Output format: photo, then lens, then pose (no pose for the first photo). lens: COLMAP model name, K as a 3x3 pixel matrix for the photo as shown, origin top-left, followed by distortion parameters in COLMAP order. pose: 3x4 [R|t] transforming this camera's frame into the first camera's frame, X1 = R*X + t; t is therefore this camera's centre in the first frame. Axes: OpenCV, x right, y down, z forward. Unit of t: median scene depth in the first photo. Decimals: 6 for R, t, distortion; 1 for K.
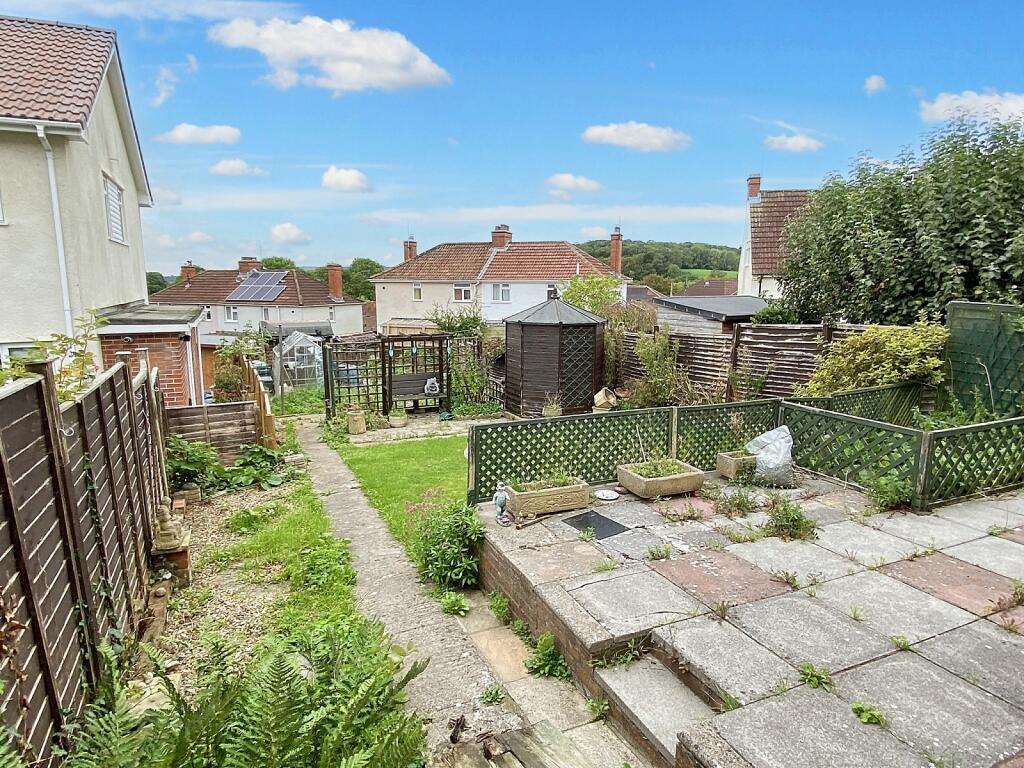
lens RADIAL K [[587.9, 0, 508.0], [0, 587.9, 382.4], [0, 0, 1]] dist [0.081520, -0.073685]
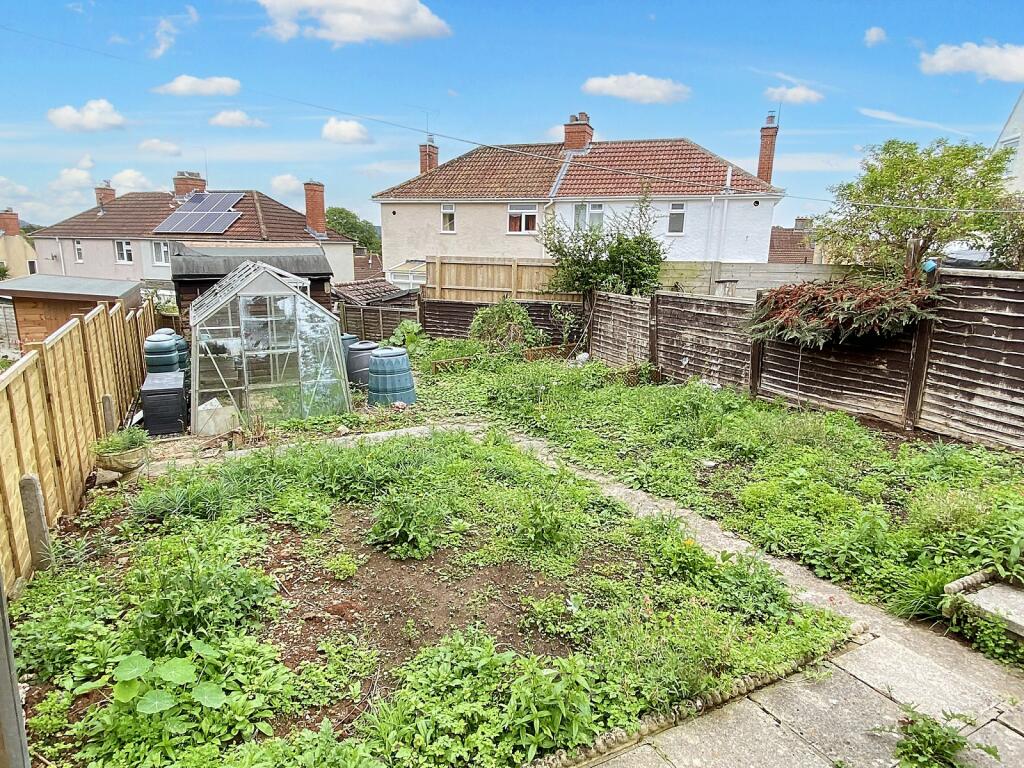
lens RADIAL K [[587.9, 0, 508.0], [0, 587.9, 382.4], [0, 0, 1]] dist [0.081520, -0.073685]
pose [[0.999006, 0.004866, 0.044299, -0.120602], [-0.007742, 0.997857, 0.064977, -0.018727], [-0.043888, -0.065255, 0.996903, 0.356436]]
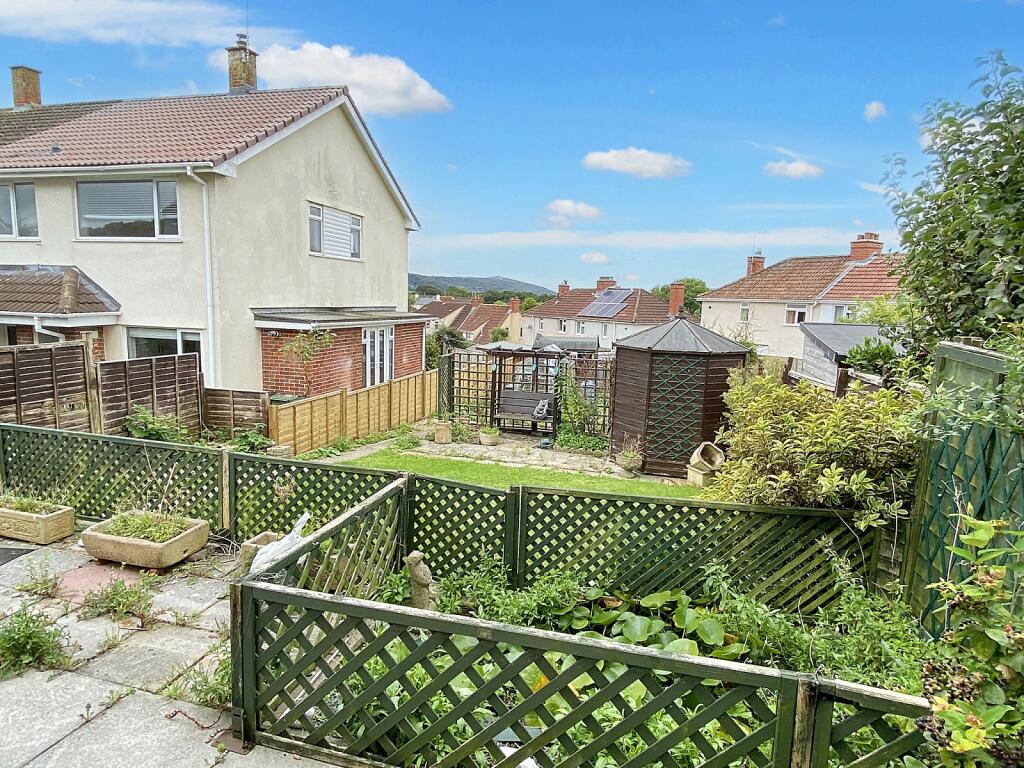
lens RADIAL K [[587.9, 0, 508.0], [0, 587.9, 382.4], [0, 0, 1]] dist [0.081520, -0.073685]
pose [[0.782103, 0.111391, -0.613112, 0.134676], [-0.132347, 0.991140, 0.011246, -0.012785], [0.608933, 0.072348, 0.789916, 0.086149]]
